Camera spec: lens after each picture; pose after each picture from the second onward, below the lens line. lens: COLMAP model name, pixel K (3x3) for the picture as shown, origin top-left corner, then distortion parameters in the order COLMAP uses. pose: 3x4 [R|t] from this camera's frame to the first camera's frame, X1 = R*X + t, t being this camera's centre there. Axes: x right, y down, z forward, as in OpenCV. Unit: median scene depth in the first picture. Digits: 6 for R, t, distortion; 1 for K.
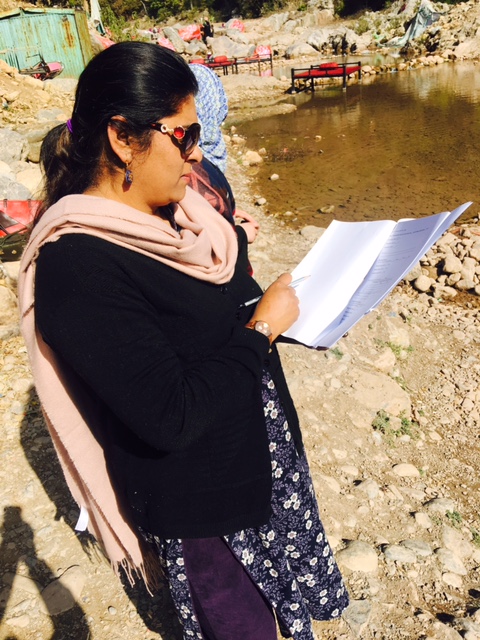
lens RADIAL K [[515.2, 0, 240.0], [0, 515.2, 320.0], [0, 0, 1]] dist [0.060539, -0.108843]
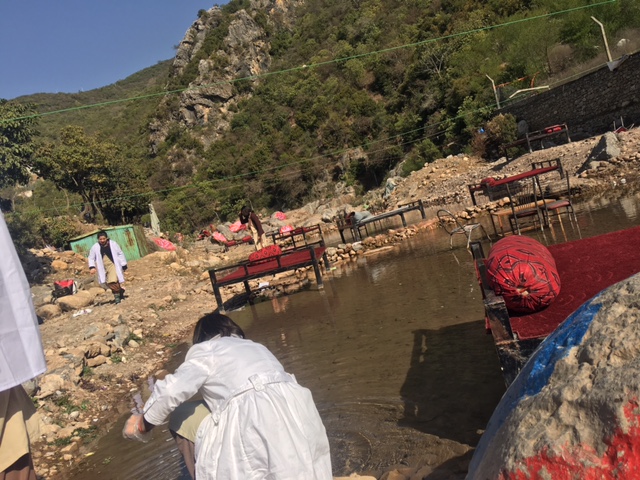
lens RADIAL K [[515.2, 0, 320.0], [0, 515.2, 240.0], [0, 0, 1]] dist [0.060539, -0.108843]
pose [[0.986130, -0.165679, 0.009900, 0.104569], [0.152573, 0.881410, -0.447033, 0.117708], [0.065338, 0.442343, 0.894463, -0.180074]]
